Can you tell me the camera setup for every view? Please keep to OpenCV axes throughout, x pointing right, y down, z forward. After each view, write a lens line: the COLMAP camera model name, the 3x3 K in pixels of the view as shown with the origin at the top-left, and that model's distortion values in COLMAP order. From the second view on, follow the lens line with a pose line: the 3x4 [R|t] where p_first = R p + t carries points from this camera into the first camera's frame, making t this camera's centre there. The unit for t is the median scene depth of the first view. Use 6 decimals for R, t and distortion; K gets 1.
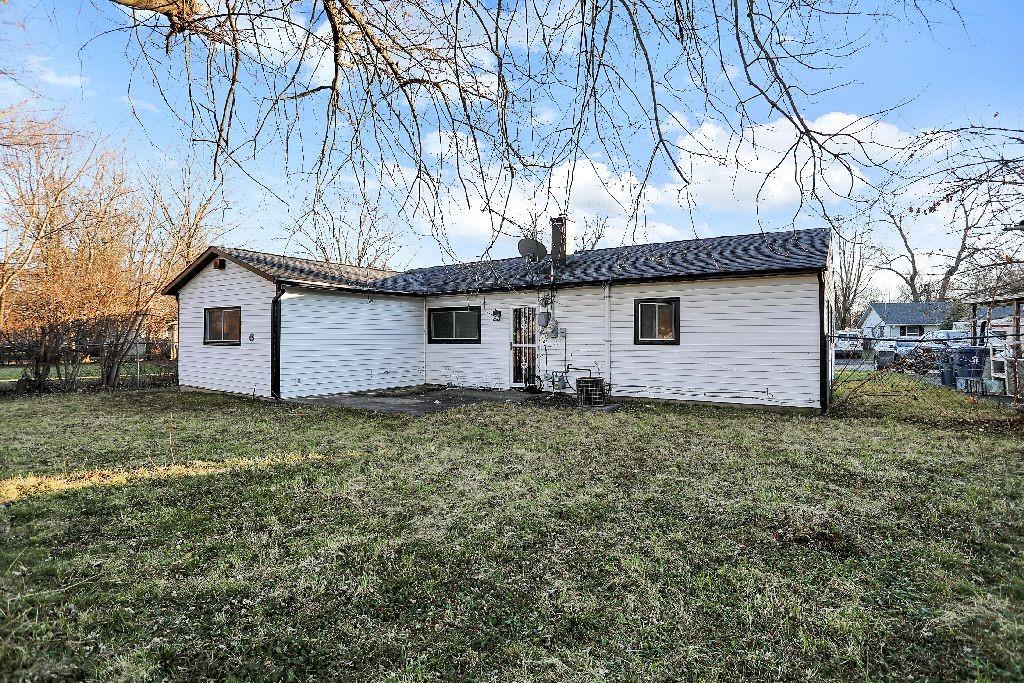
lens RADIAL K [[514.9, 0, 486.3], [0, 514.9, 337.4], [0, 0, 1]] dist [-0.006597, -0.000316]
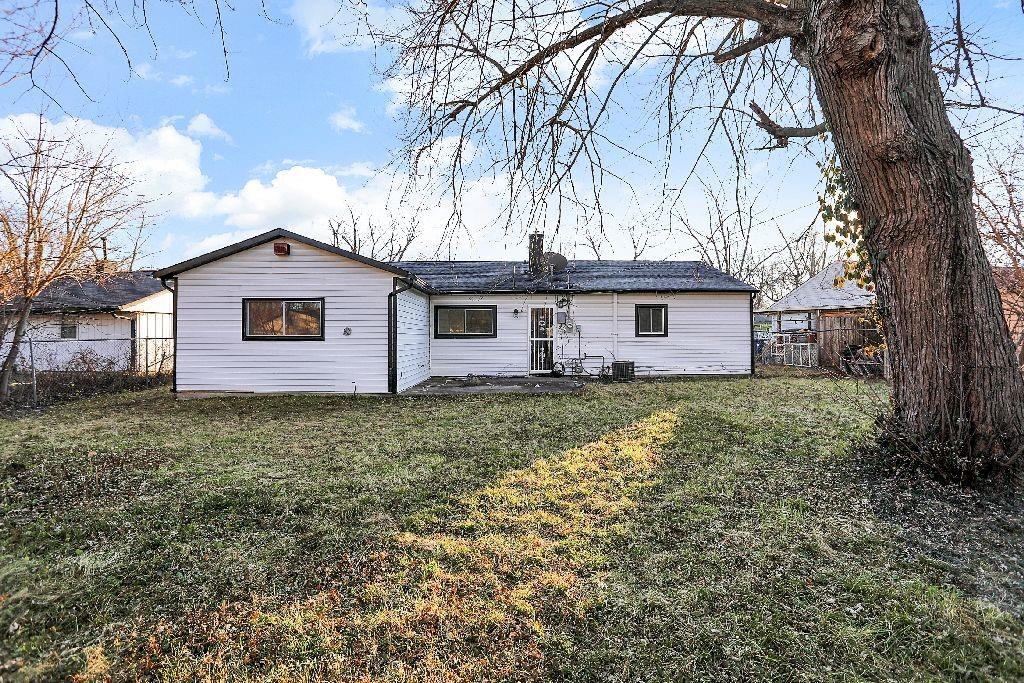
lens RADIAL K [[514.9, 0, 486.3], [0, 514.9, 337.4], [0, 0, 1]] dist [-0.006597, -0.000316]
pose [[0.805845, -0.007430, 0.592079, -0.759070], [0.003505, 0.999964, 0.007779, 0.002247], [-0.592116, -0.004194, 0.805842, 0.100797]]
